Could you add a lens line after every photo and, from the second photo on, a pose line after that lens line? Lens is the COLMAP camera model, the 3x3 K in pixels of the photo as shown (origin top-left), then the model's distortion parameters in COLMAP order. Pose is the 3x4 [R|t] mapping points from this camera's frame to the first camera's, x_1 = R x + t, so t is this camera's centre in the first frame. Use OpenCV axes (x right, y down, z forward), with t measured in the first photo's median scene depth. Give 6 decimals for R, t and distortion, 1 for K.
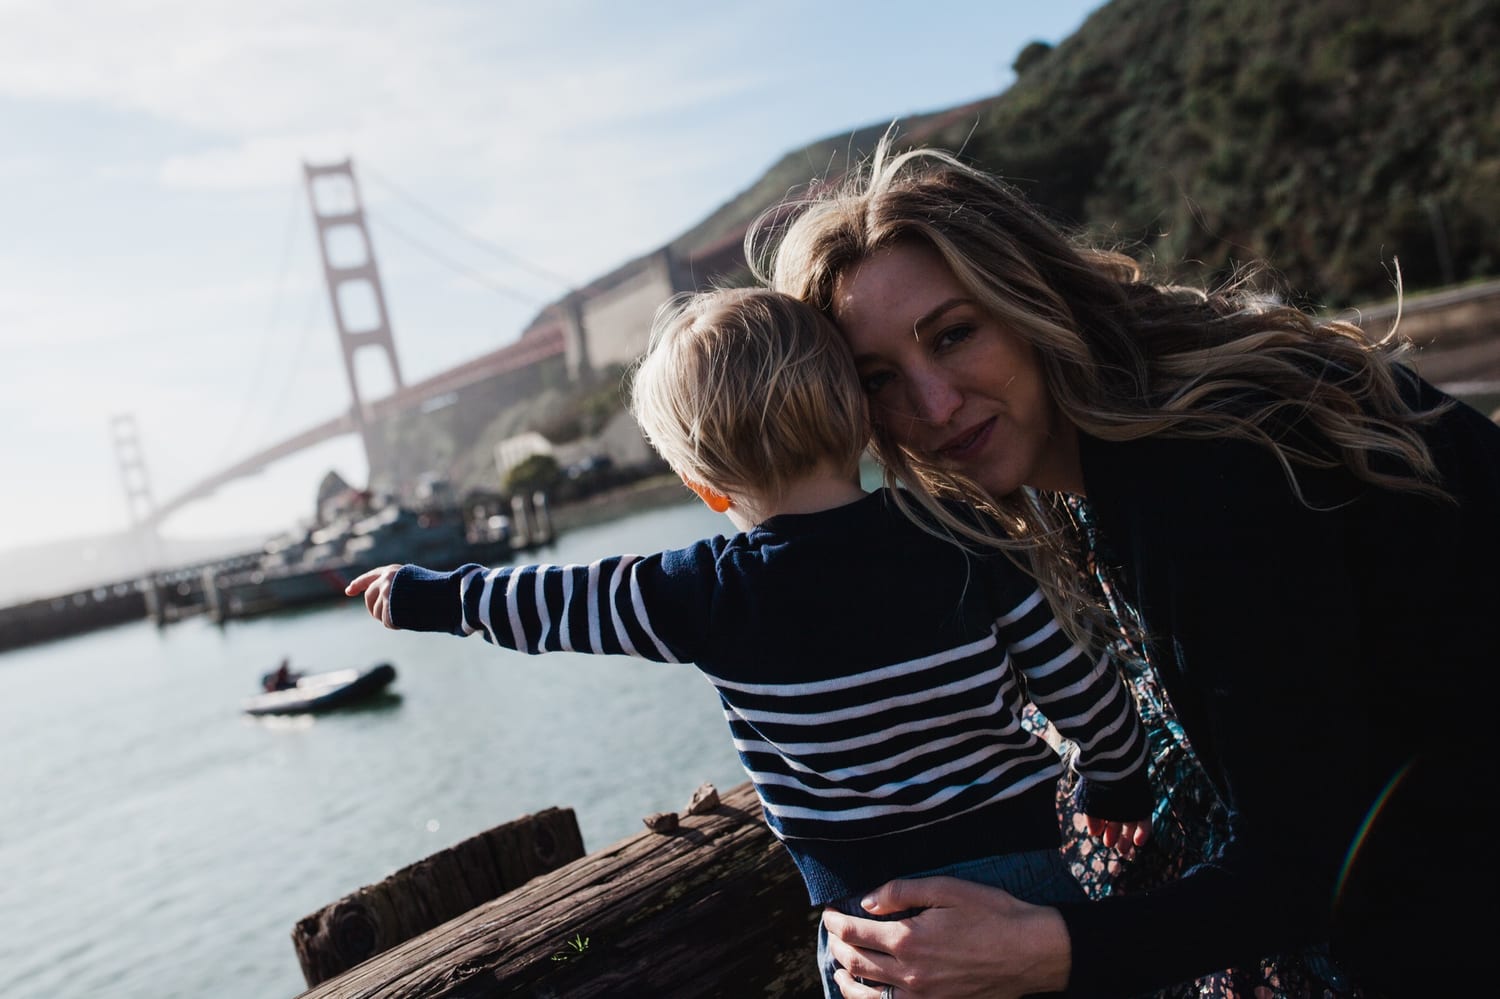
lens RADIAL K [[1479.7, 0, 750.0], [0, 1479.7, 499.5], [0, 0, 1]] dist [-0.016217, -0.015270]
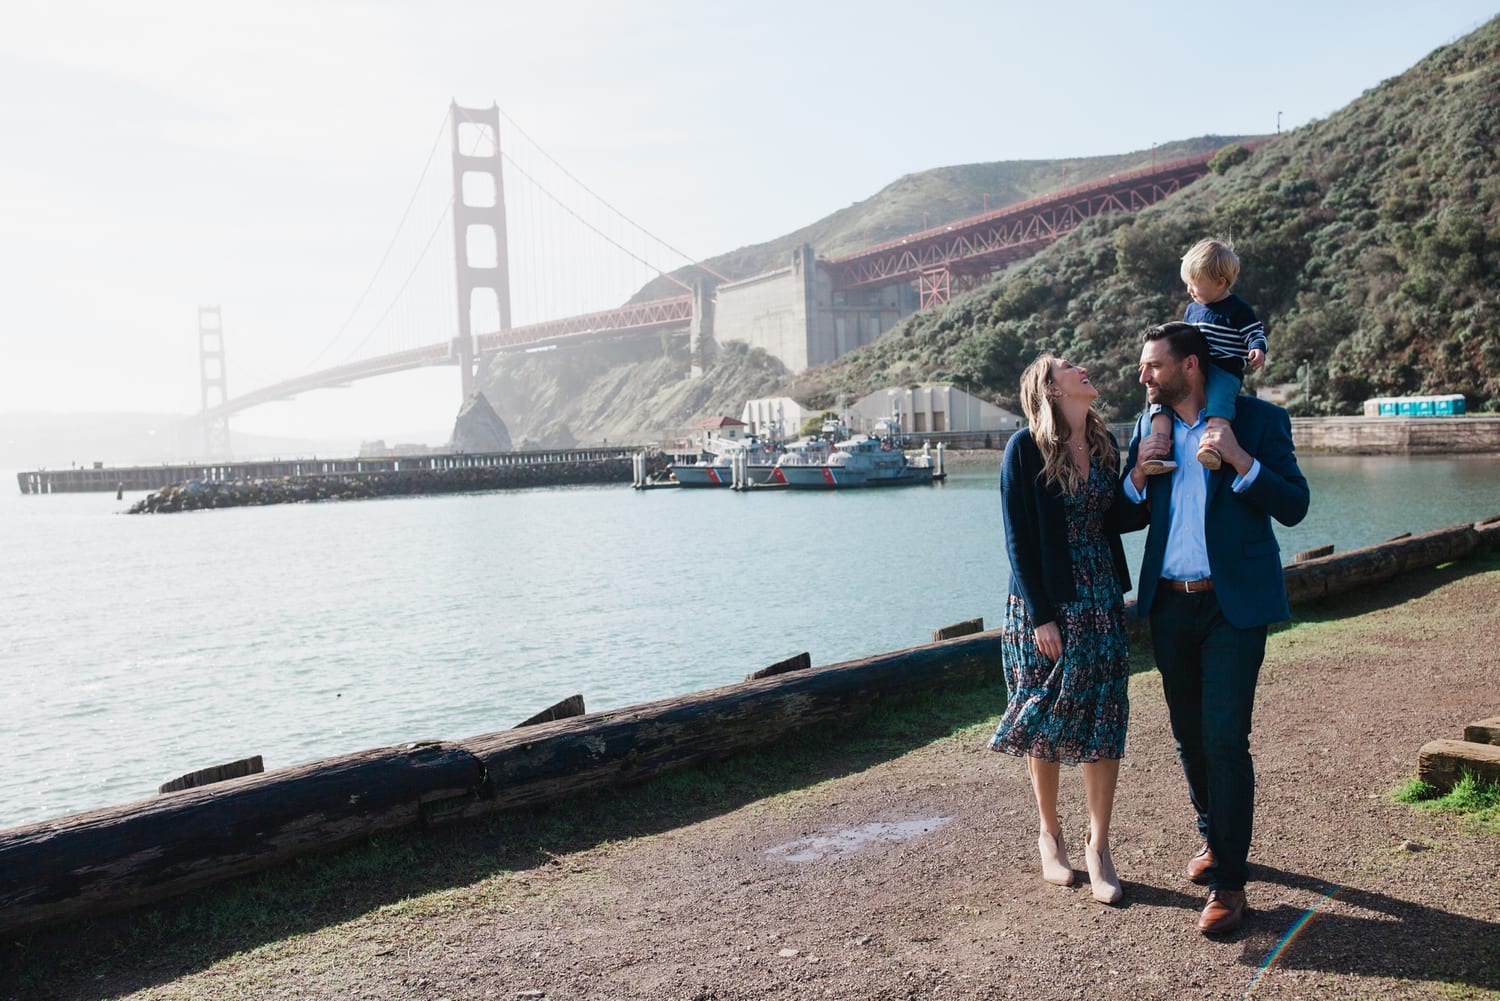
lens RADIAL K [[1479.7, 0, 750.0], [0, 1479.7, 500.5], [0, 0, 1]] dist [-0.016217, -0.015270]
pose [[0.985150, 0.171210, 0.012868, -0.127818], [-0.171261, 0.985221, 0.002947, 0.030097], [-0.012173, -0.005107, 0.999913, -0.157465]]
